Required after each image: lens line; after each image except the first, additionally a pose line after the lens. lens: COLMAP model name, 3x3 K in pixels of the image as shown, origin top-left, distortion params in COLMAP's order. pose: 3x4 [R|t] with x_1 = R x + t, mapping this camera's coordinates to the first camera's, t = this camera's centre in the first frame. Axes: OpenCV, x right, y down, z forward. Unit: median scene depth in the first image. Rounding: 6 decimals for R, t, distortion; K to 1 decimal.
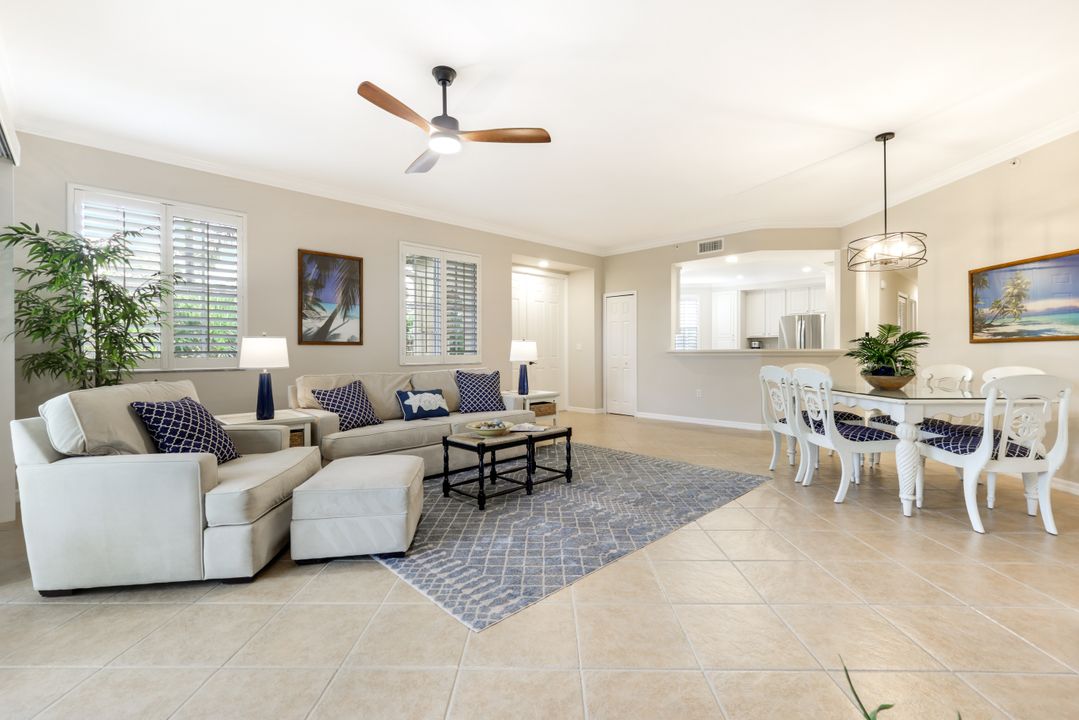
lens RADIAL K [[470.5, 0, 535.1], [0, 470.5, 359.0], [0, 0, 1]] dist [-0.000760, -0.000091]
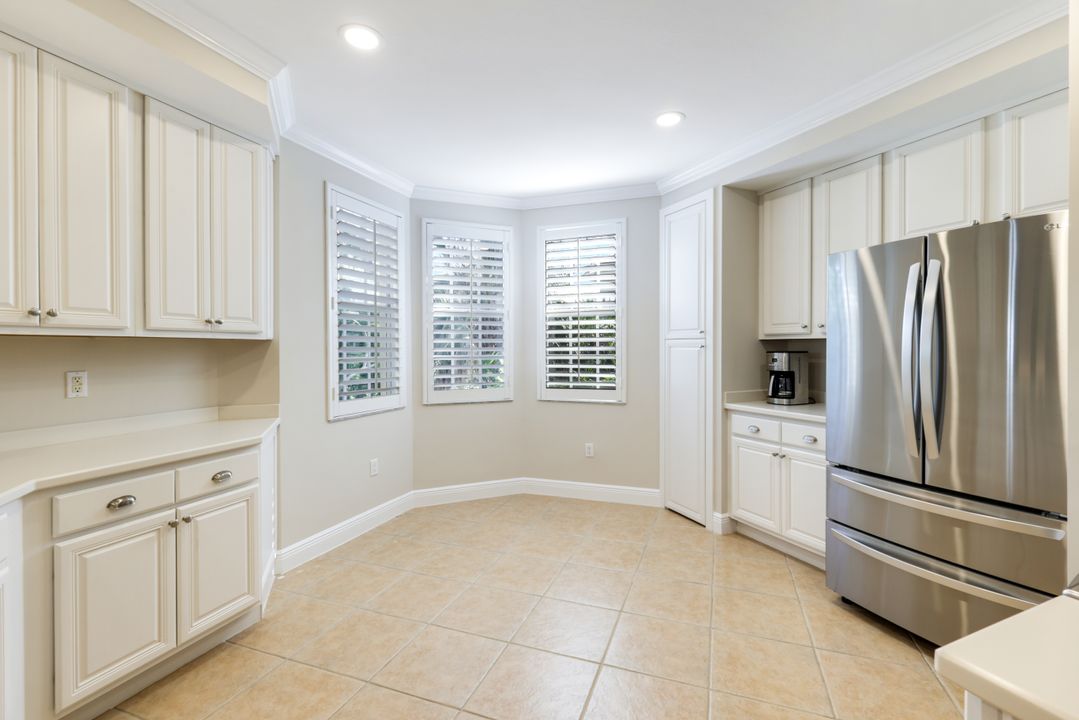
lens RADIAL K [[474.9, 0, 536.9], [0, 474.9, 349.6], [0, 0, 1]] dist [0.003633, 0.000278]
pose [[0.943154, 0.005145, -0.332315, 0.926125], [-0.008546, 0.999925, -0.008773, -0.074047], [0.332245, 0.011114, 0.943128, 1.445357]]
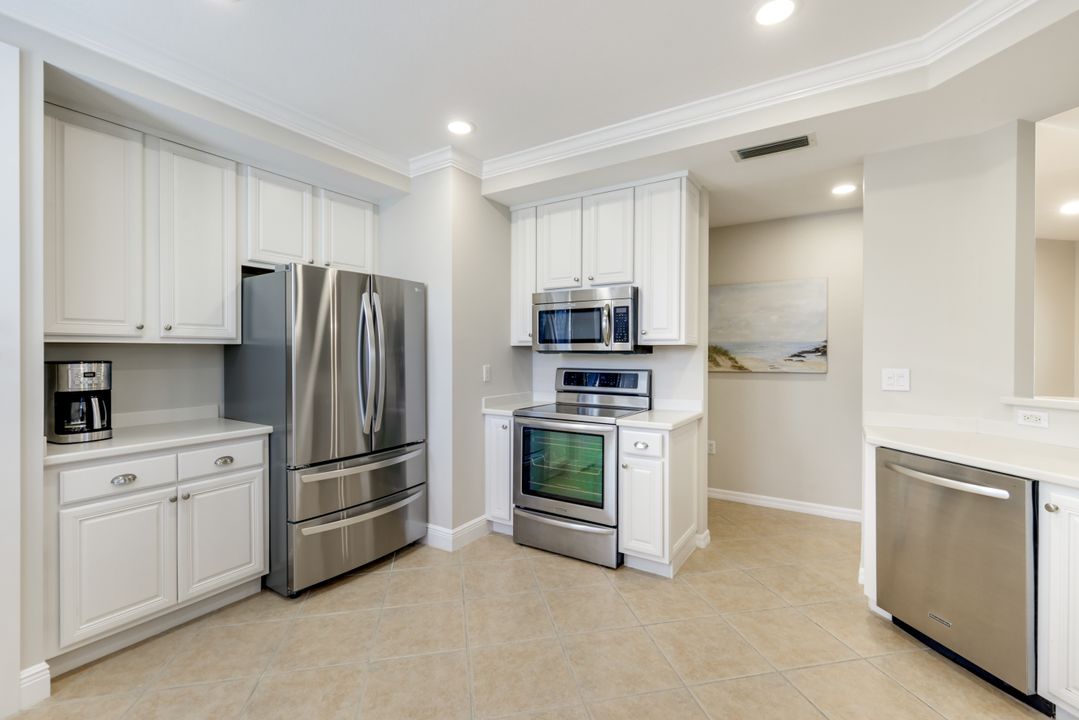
lens RADIAL K [[469.1, 0, 541.4], [0, 469.1, 354.8], [0, 0, 1]] dist [0.002538, 0.000107]
pose [[-0.231616, -0.002398, 0.972804, 0.498709], [0.018675, 0.999802, 0.006910, -0.081136], [-0.972628, 0.019768, -0.231525, 1.883645]]
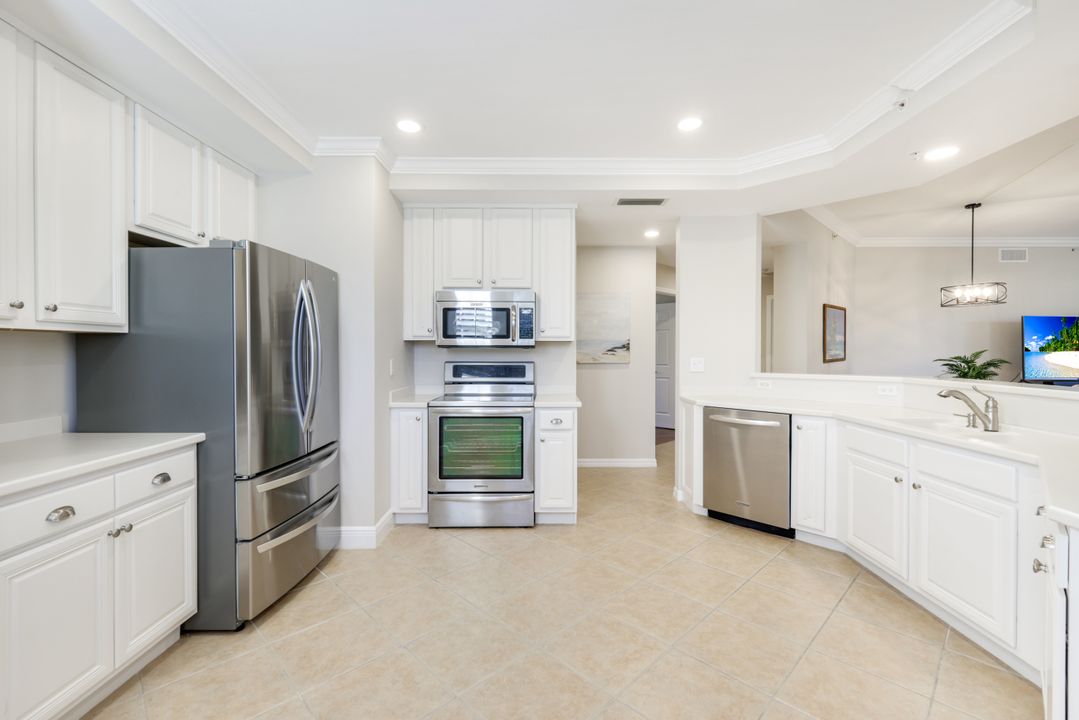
lens RADIAL K [[469.1, 0, 541.4], [0, 469.1, 354.8], [0, 0, 1]] dist [0.002538, 0.000107]
pose [[-0.725550, -0.003193, 0.688162, 0.553682], [0.014401, 0.999700, 0.019822, -0.079724], [-0.688018, 0.024292, -0.725287, 2.155724]]
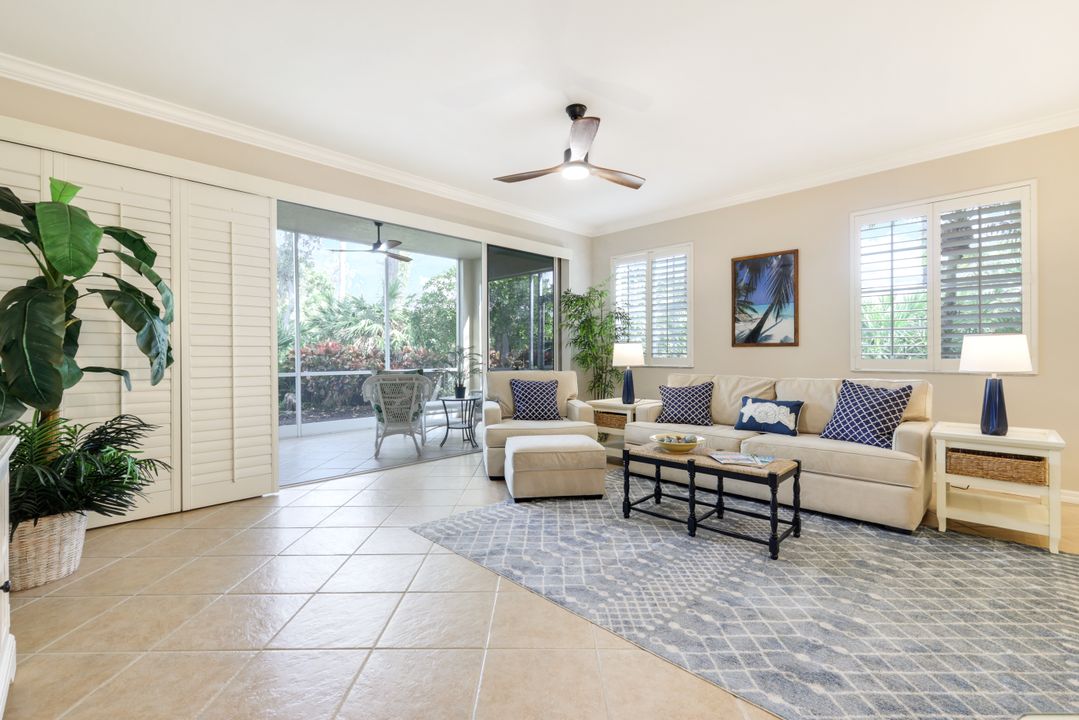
lens RADIAL K [[469.1, 0, 541.4], [0, 469.1, 354.8], [0, 0, 1]] dist [0.002538, 0.000107]
pose [[0.028758, 0.008320, -0.999552, 0.568721], [-0.012660, 0.999888, 0.007958, -0.015028], [0.999506, 0.012425, 0.028860, 0.530197]]
